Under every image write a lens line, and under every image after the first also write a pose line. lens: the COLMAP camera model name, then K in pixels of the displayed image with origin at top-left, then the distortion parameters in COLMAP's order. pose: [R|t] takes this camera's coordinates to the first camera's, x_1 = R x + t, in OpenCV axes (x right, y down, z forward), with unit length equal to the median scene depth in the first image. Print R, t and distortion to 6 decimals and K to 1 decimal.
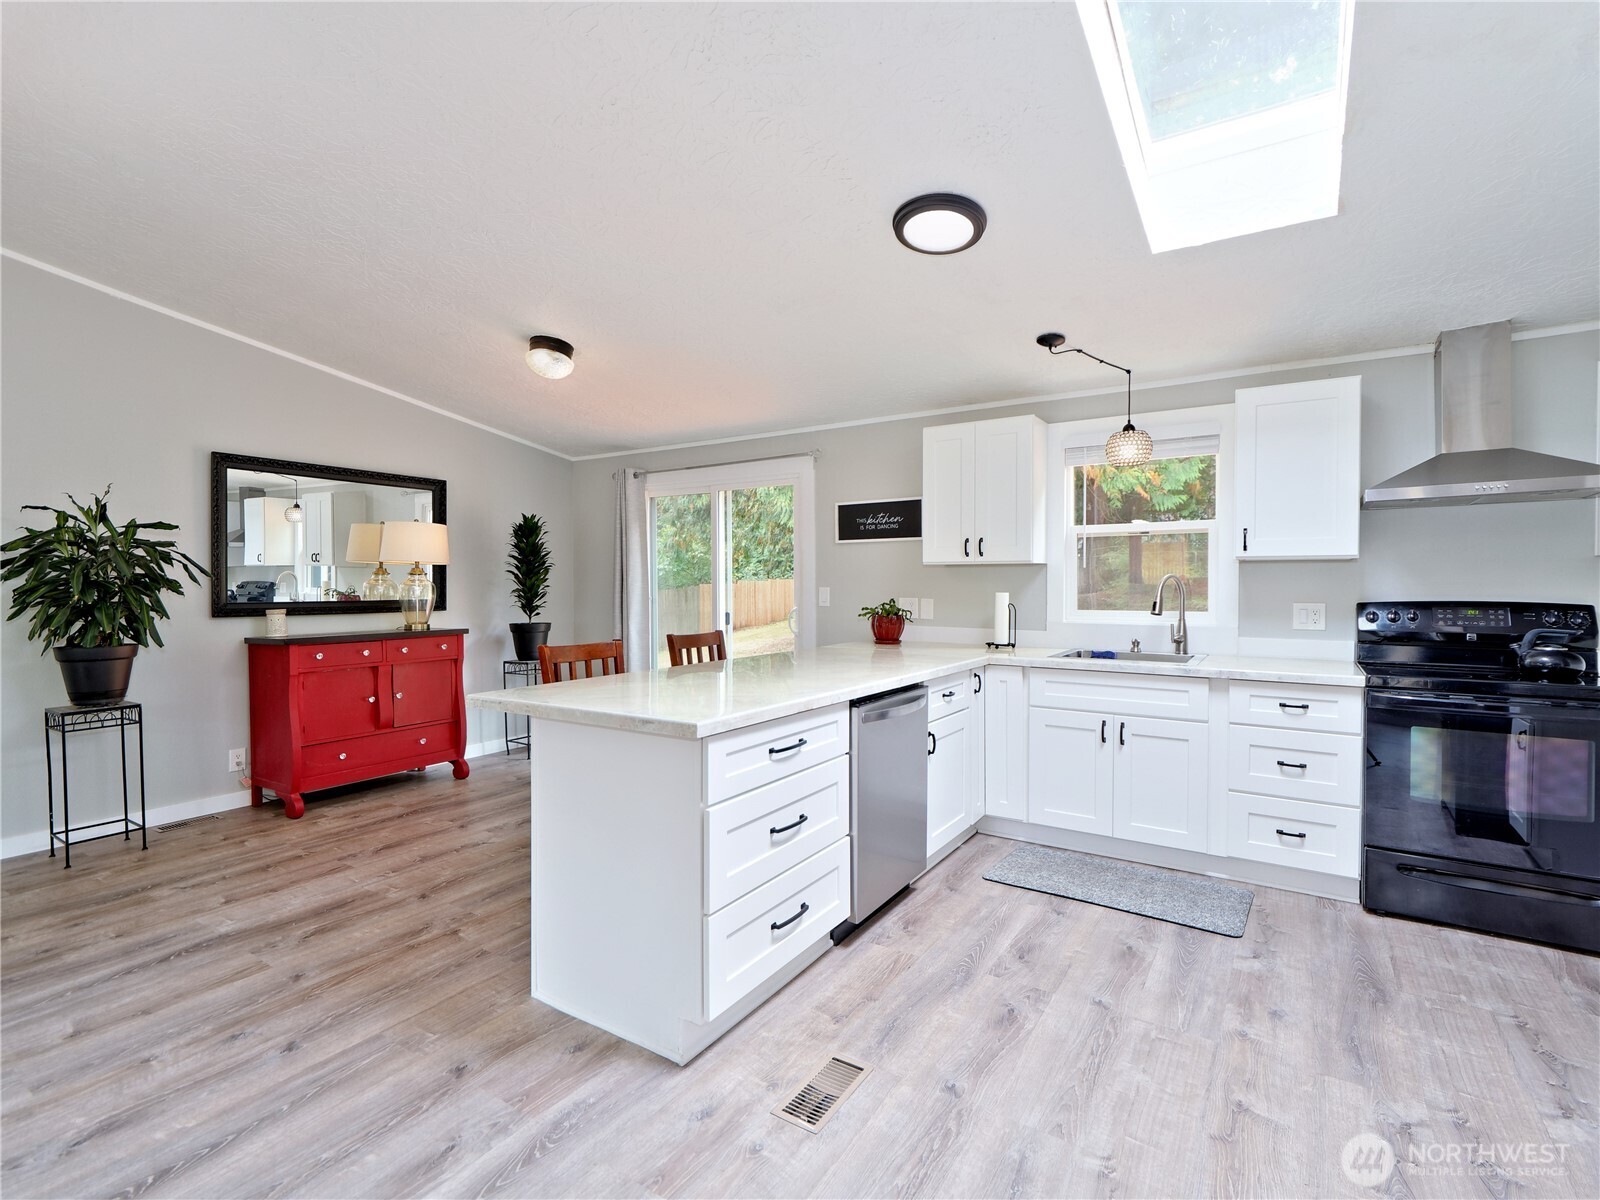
lens RADIAL K [[753.2, 0, 811.3], [0, 753.2, 603.0], [0, 0, 1]] dist [0.001311, -0.000420]
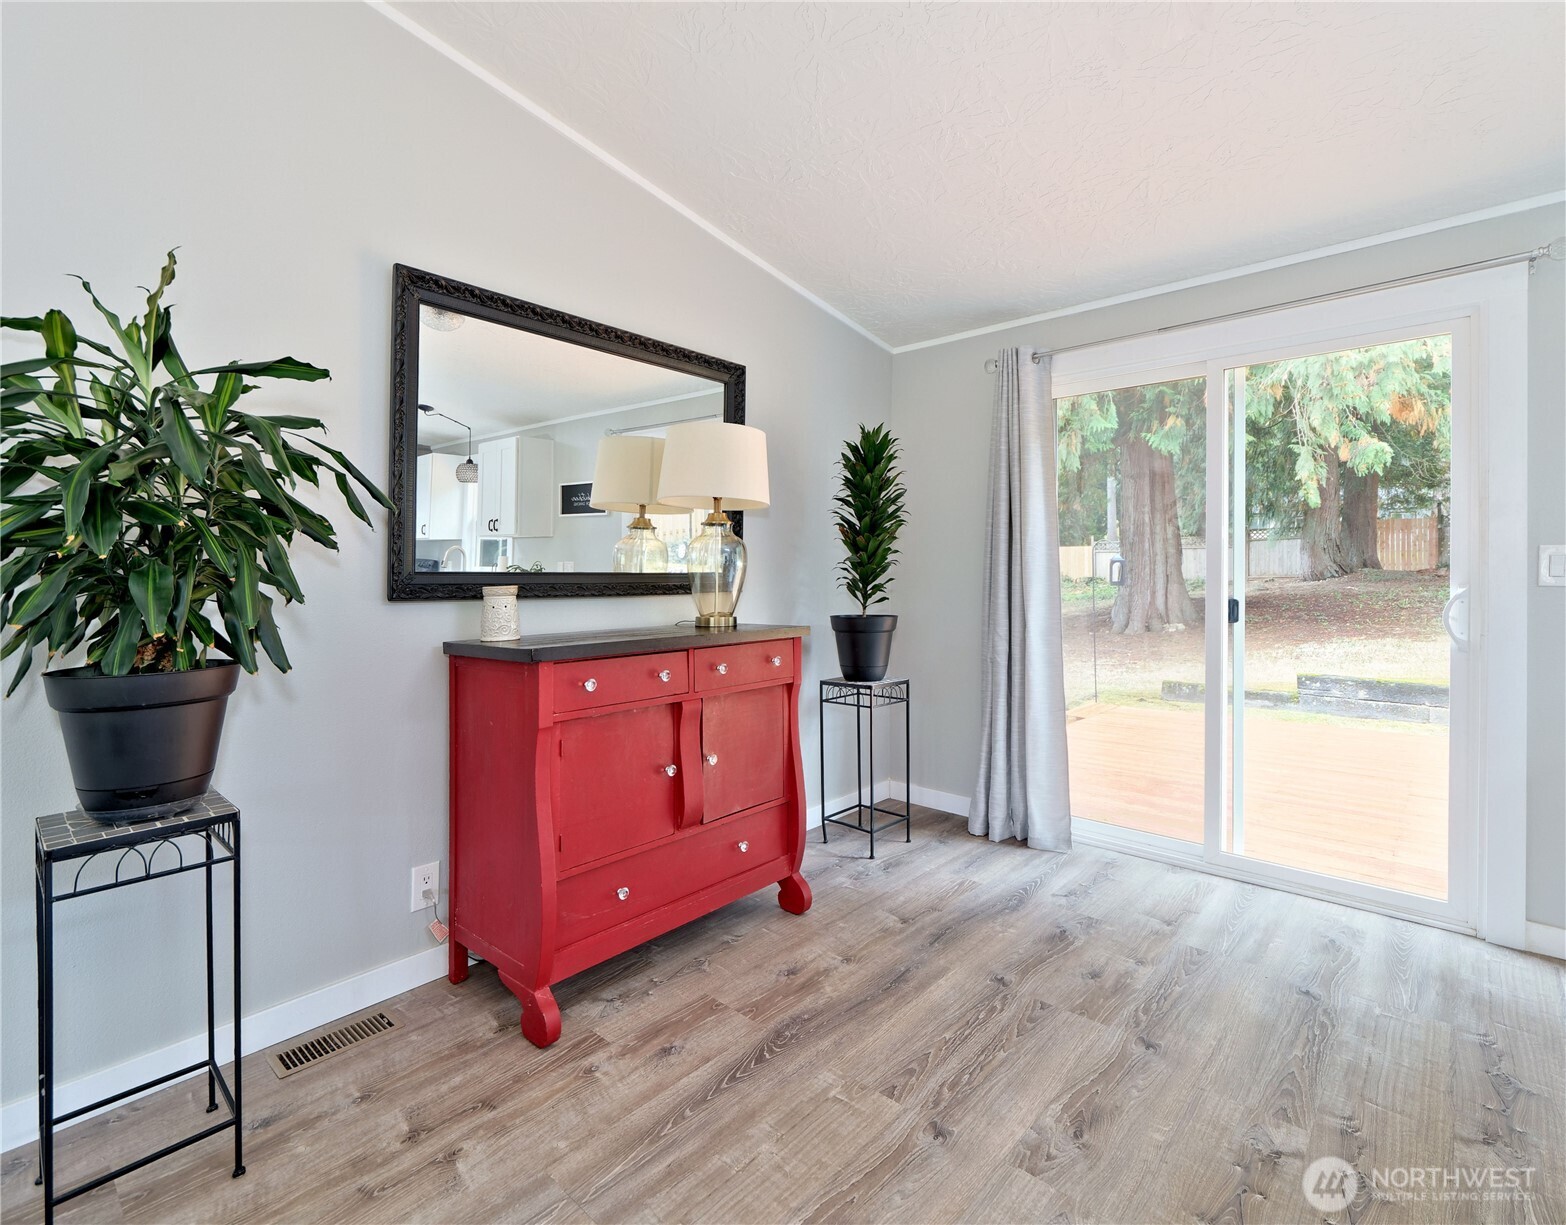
lens RADIAL K [[769.3, 0, 769.0], [0, 769.3, 565.0], [0, 0, 1]] dist [-0.000980, -0.000536]
pose [[0.982442, -0.002738, -0.186550, -0.462057], [-0.003858, 0.999380, -0.034988, 0.012564], [0.186530, 0.035093, 0.981822, 0.559008]]
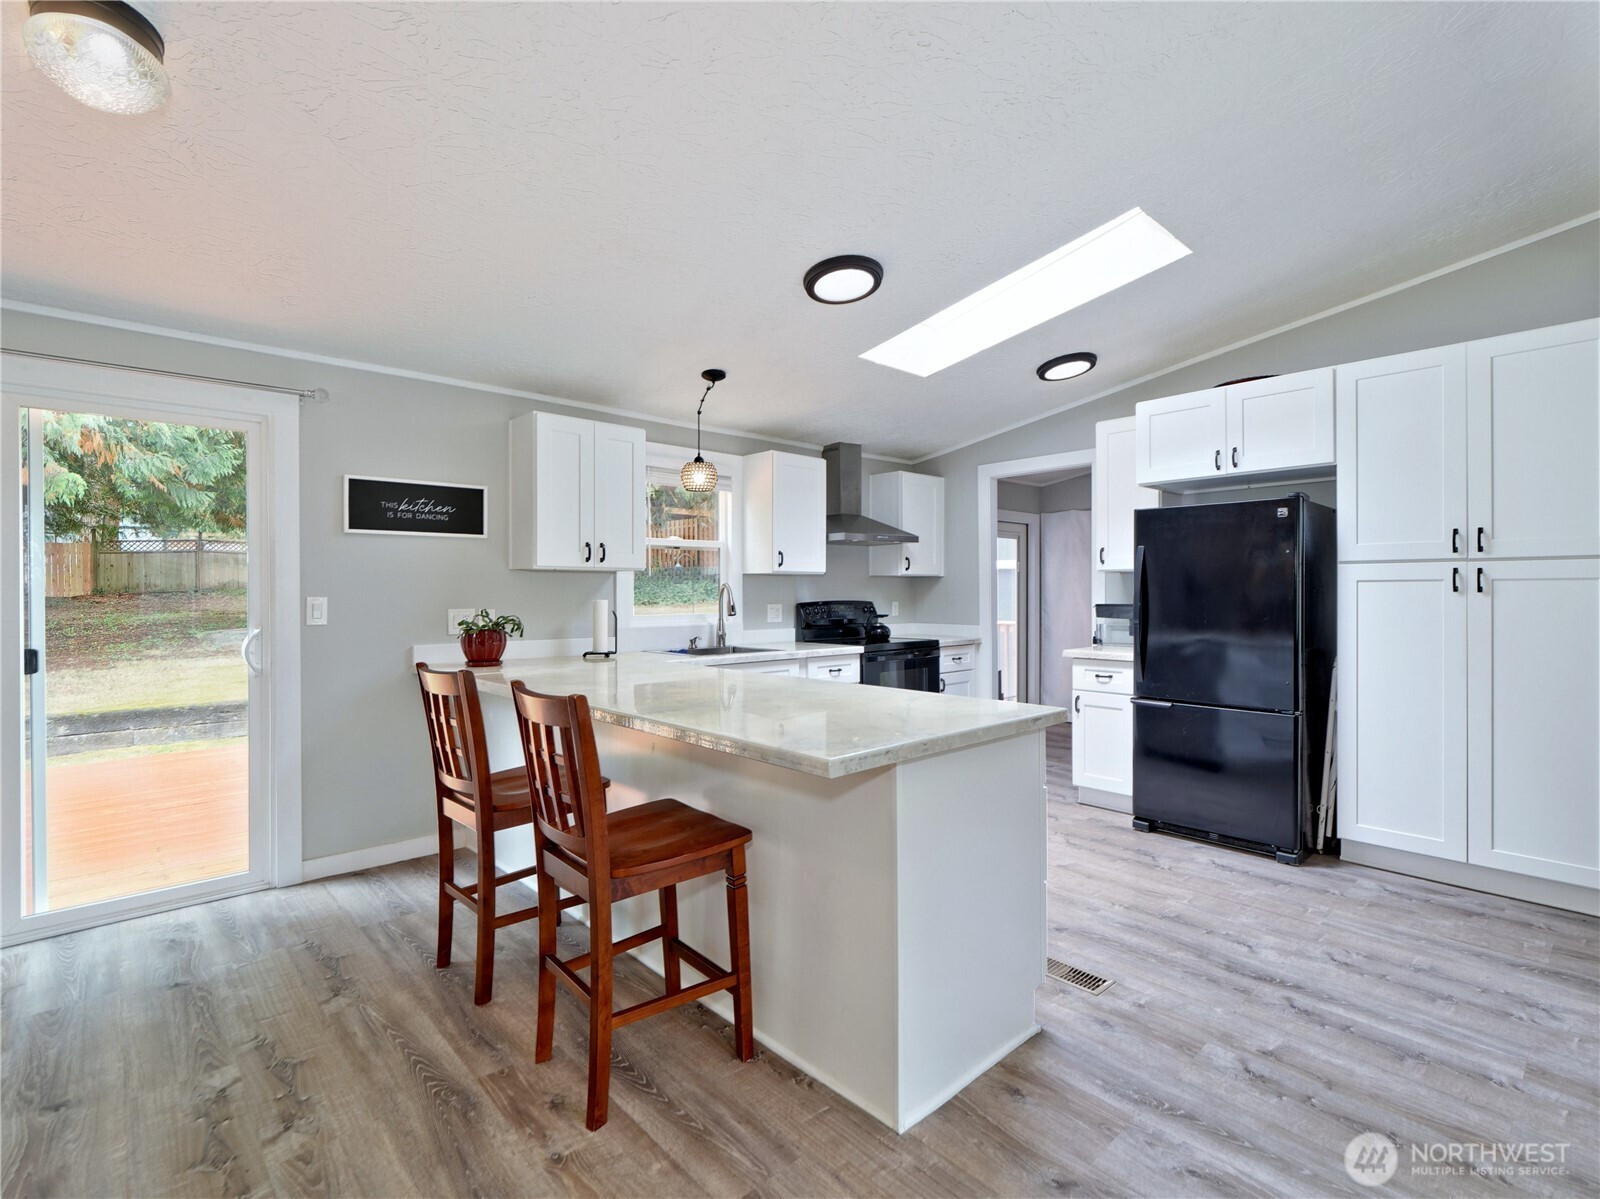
lens RADIAL K [[753.2, 0, 799.0], [0, 753.2, 598.8], [0, 0, 1]] dist [0.001311, -0.000420]
pose [[0.266718, -0.009451, 0.963728, -0.642074], [0.028311, 0.999597, 0.001967, -0.010263], [-0.963359, 0.026759, 0.266878, 0.505784]]
